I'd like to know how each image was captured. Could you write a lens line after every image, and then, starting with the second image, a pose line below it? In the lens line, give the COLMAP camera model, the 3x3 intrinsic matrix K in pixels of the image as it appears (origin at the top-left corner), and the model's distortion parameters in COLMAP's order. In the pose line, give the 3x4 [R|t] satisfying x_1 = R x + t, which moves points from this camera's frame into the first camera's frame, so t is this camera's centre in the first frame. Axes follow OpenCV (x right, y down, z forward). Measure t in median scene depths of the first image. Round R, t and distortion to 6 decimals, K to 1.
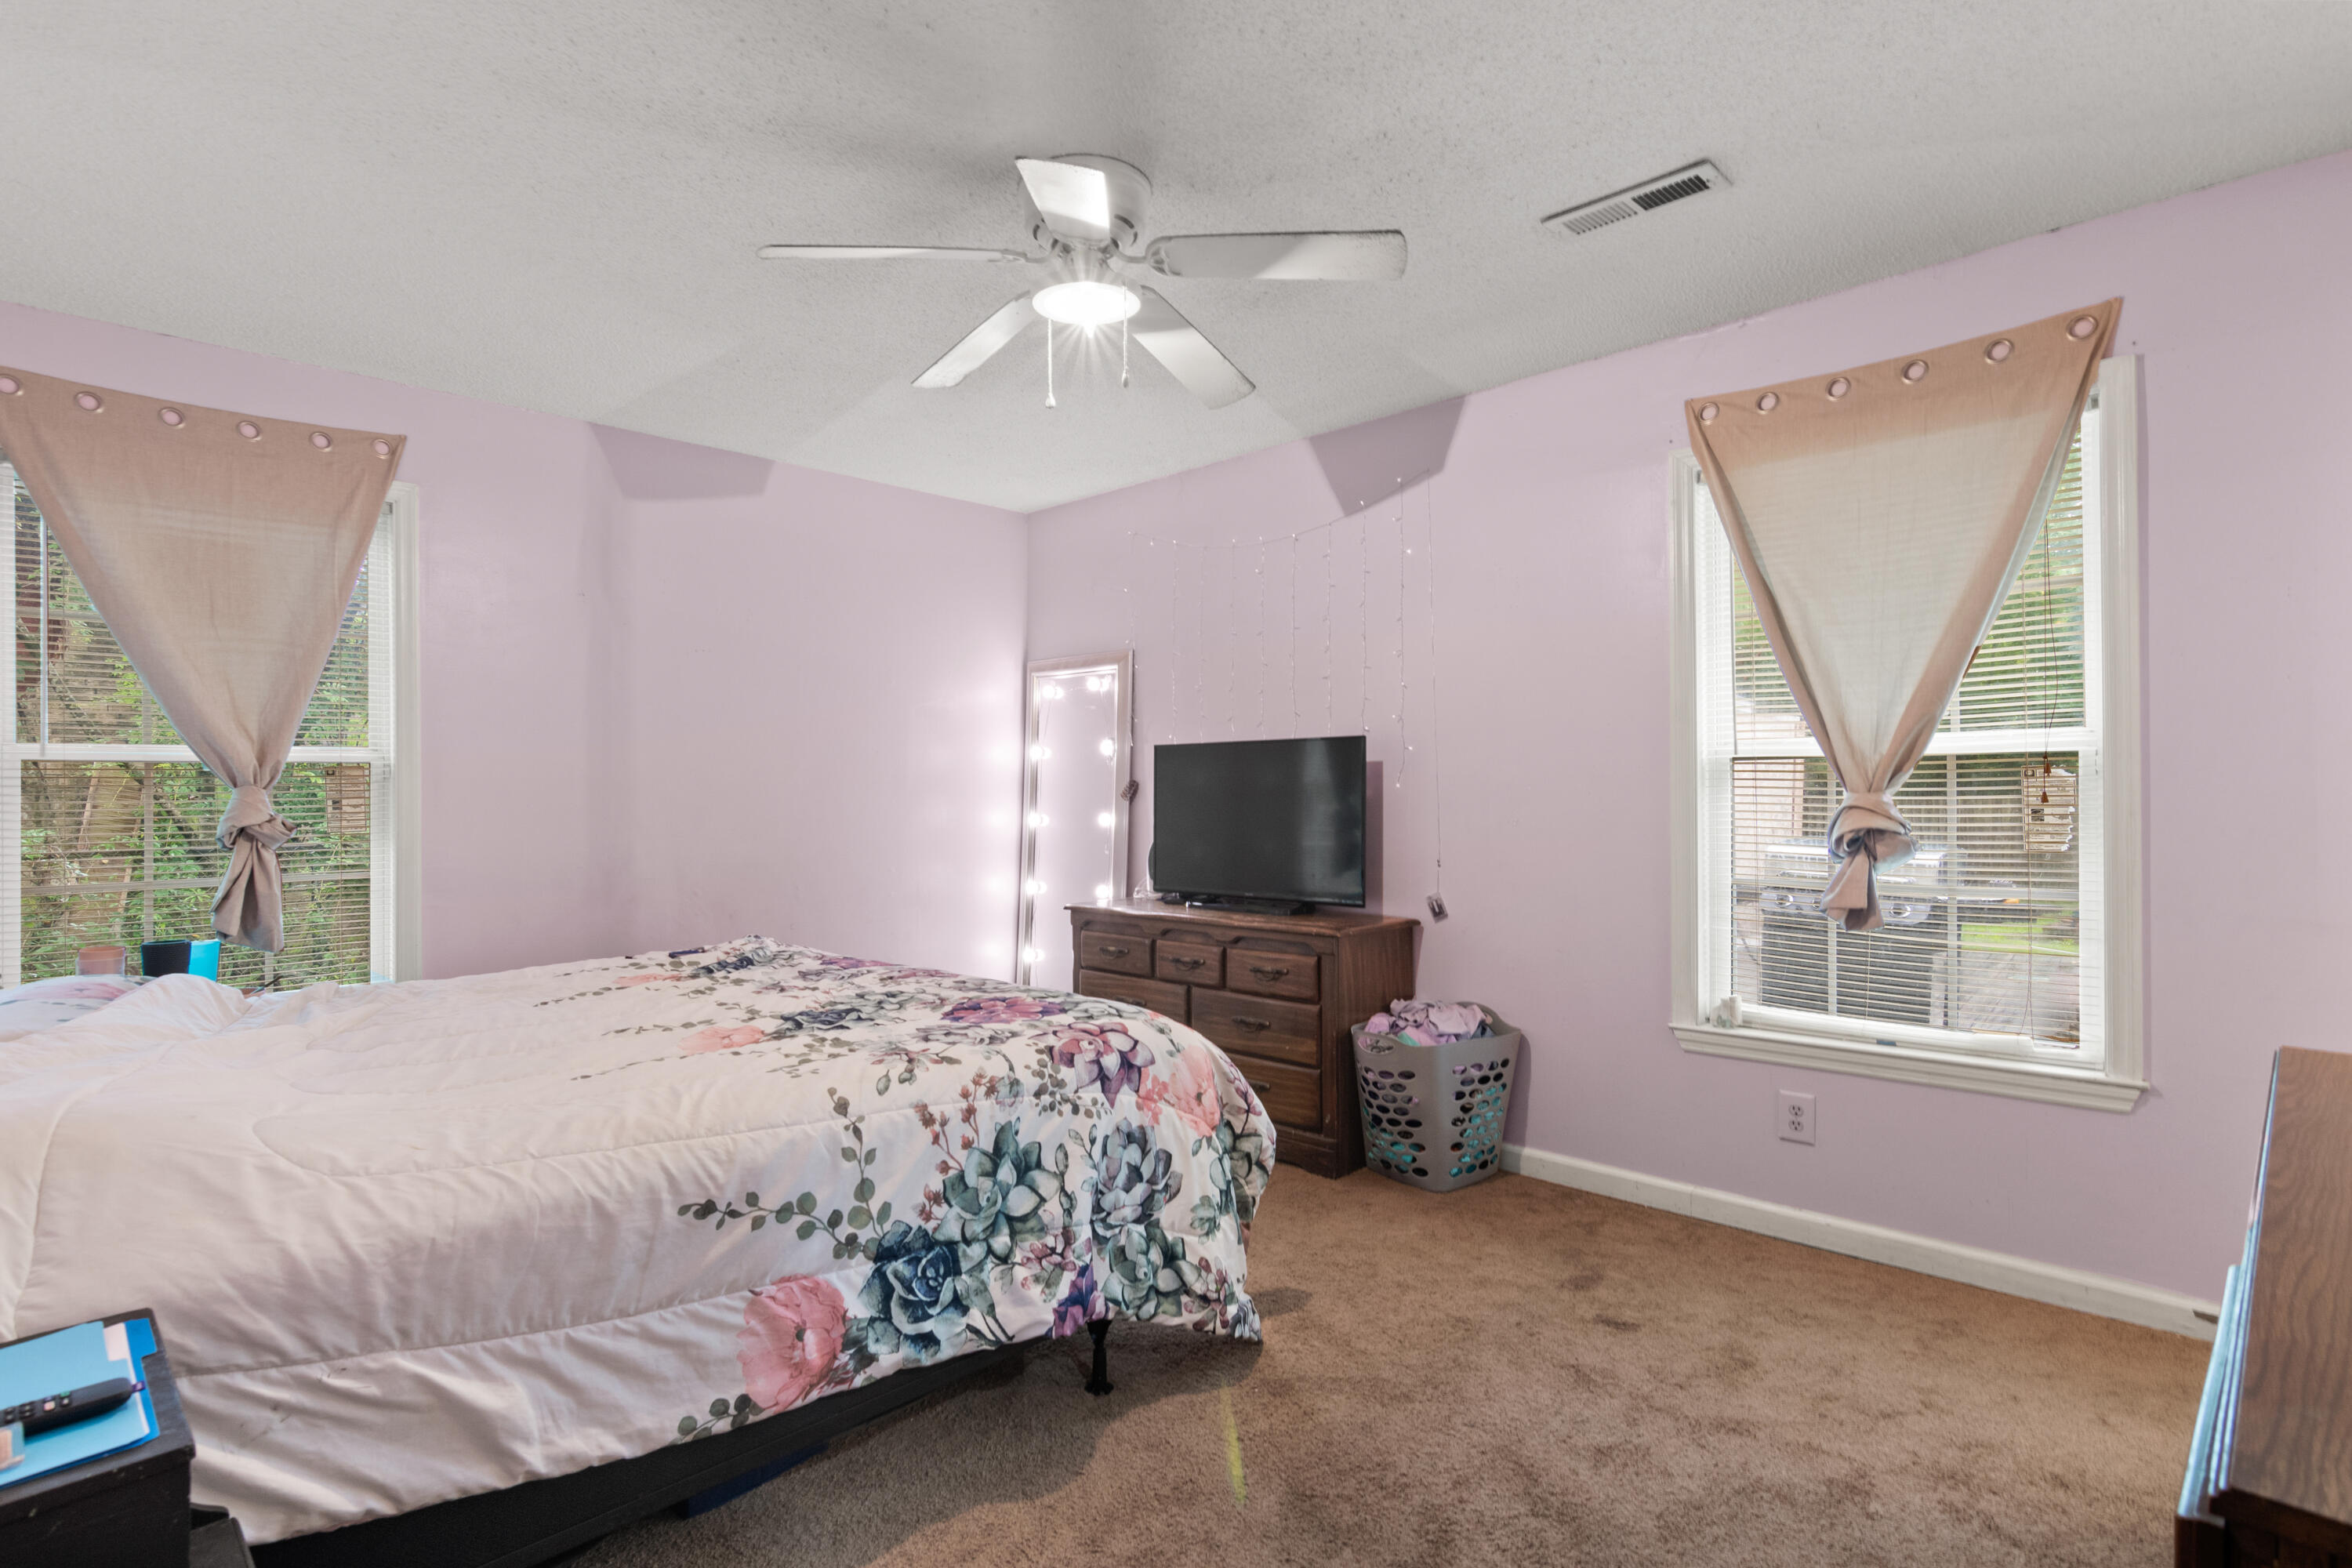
lens RADIAL K [[1144.9, 0, 1149.5], [0, 1144.9, 778.8], [0, 0, 1]] dist [-0.001261, -0.000157]
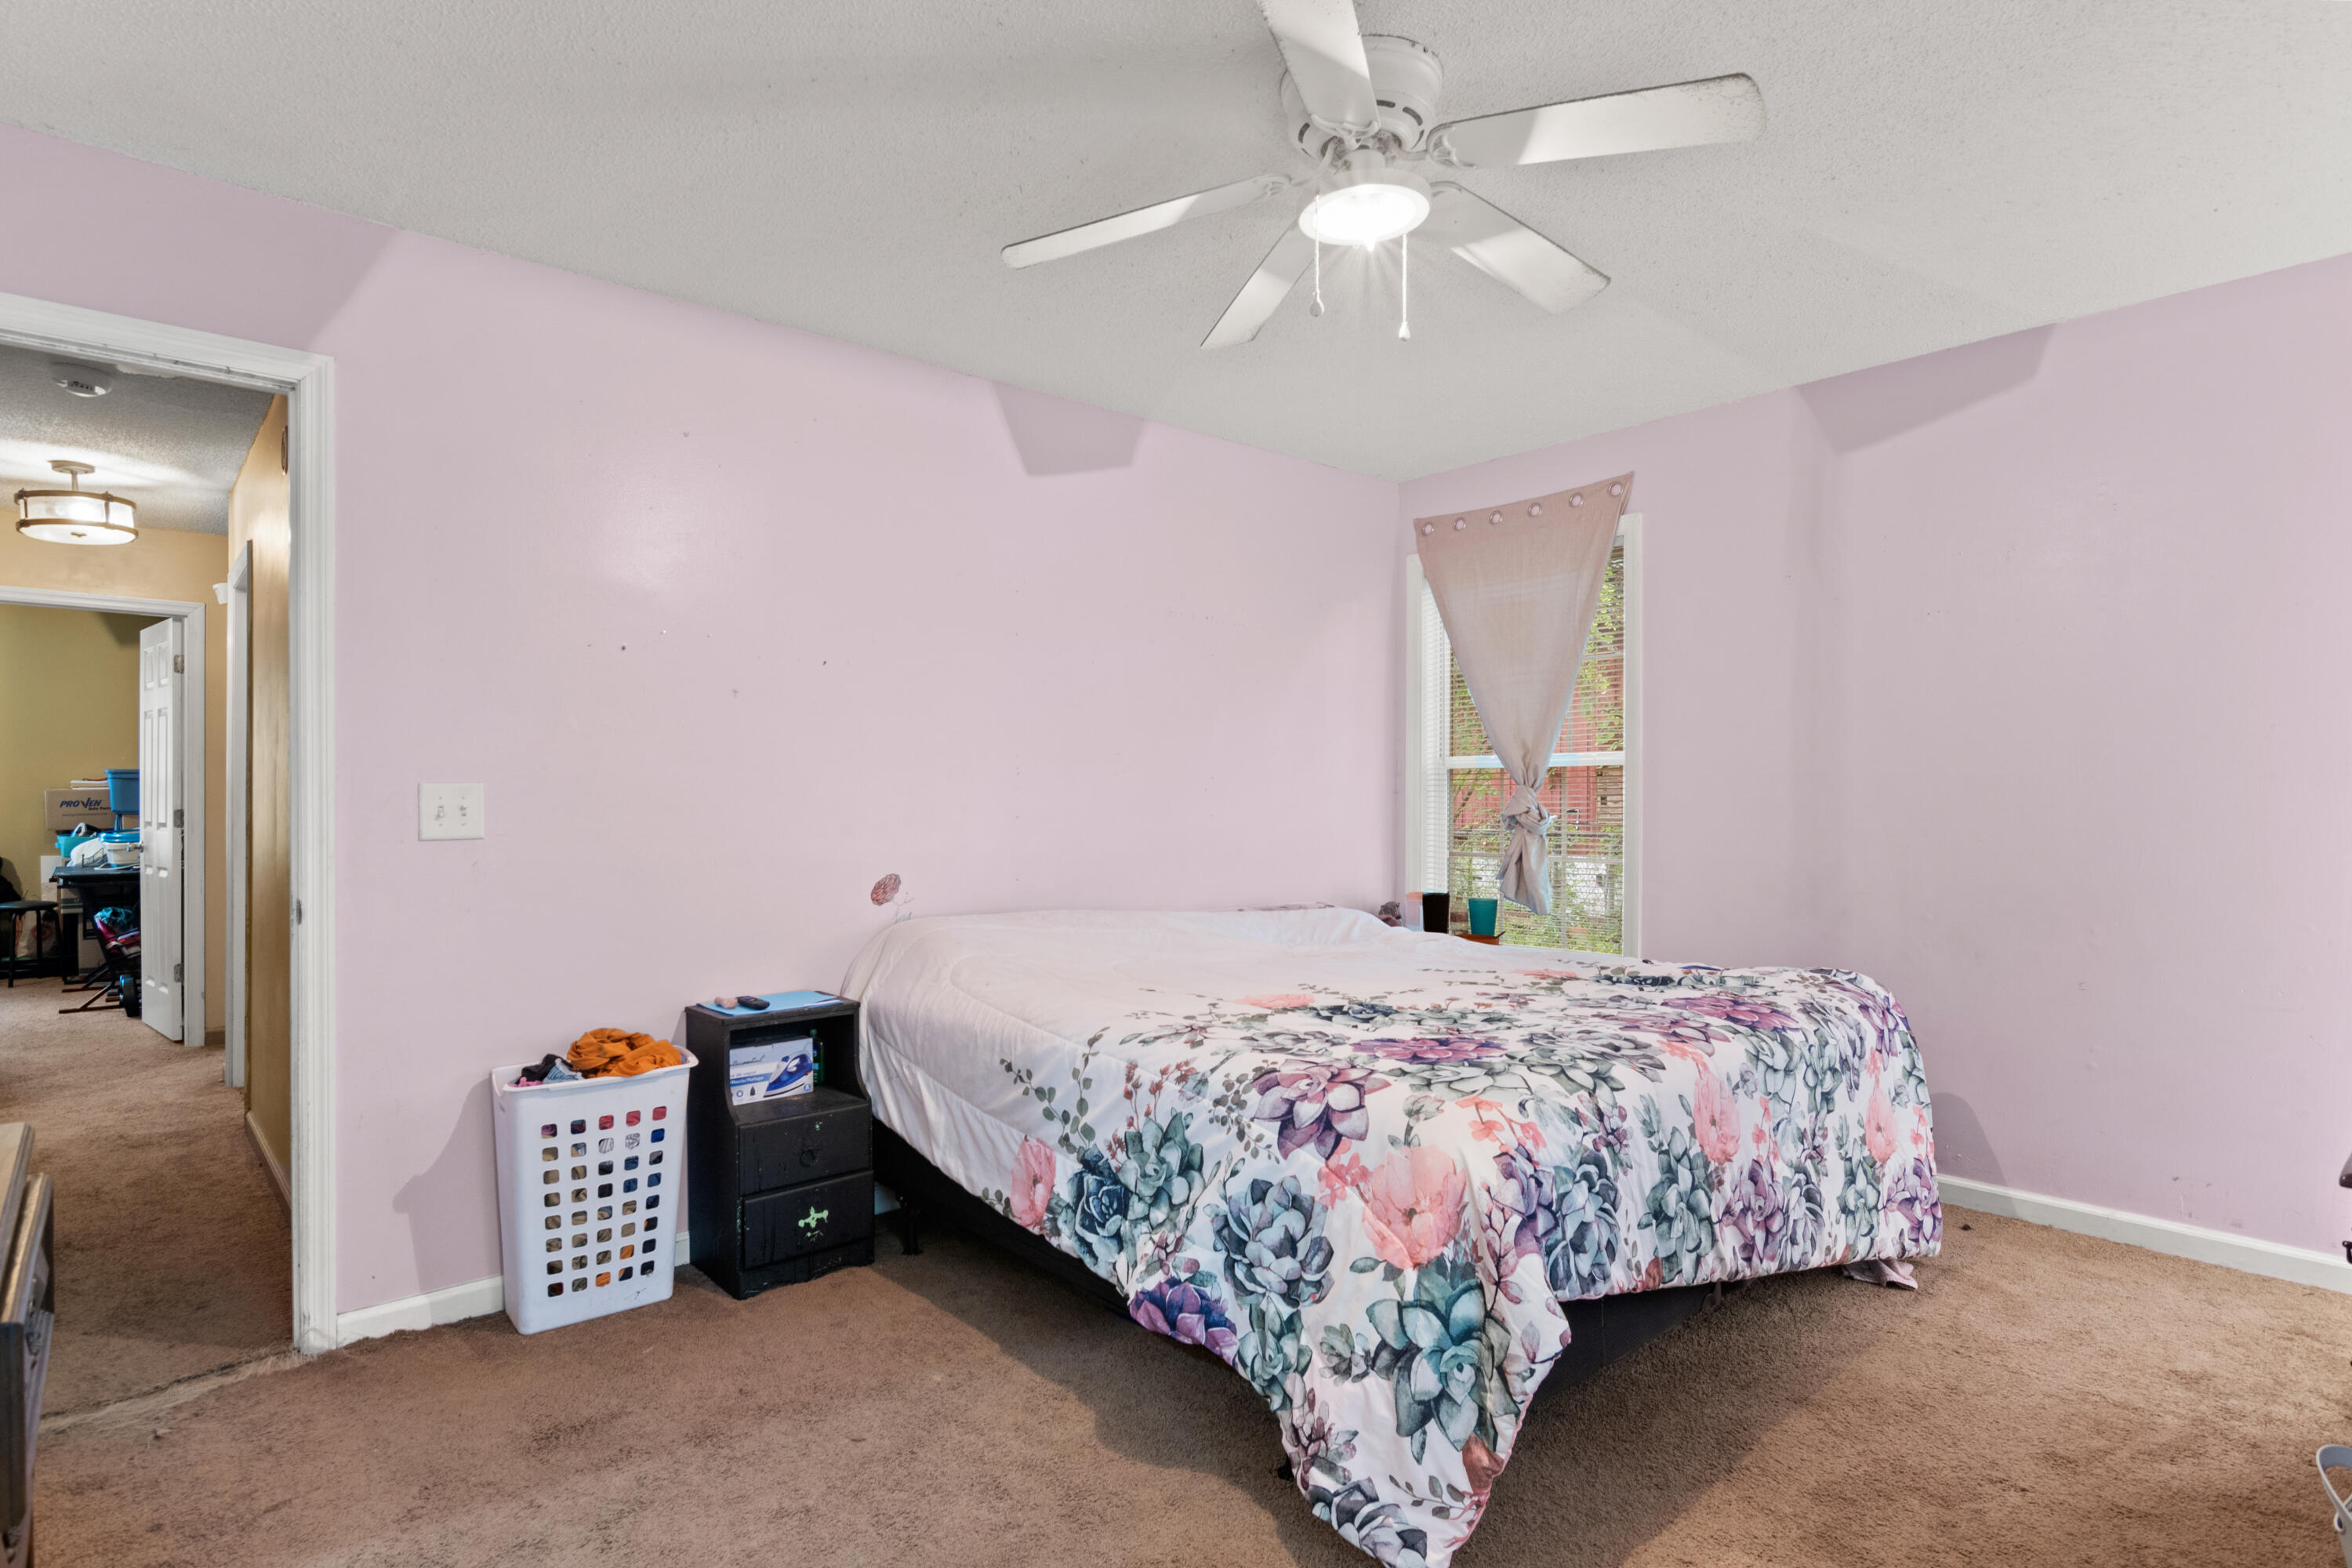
lens RADIAL K [[1236.3, 0, 1176.0], [0, 1236.3, 784.0], [0, 0, 1]] dist [-0.003442, 0.000192]
pose [[-0.063074, 0.001331, -0.998008, 1.015467], [0.009530, 0.999954, 0.000731, 0.000053], [0.997963, -0.009465, -0.063084, 1.086079]]
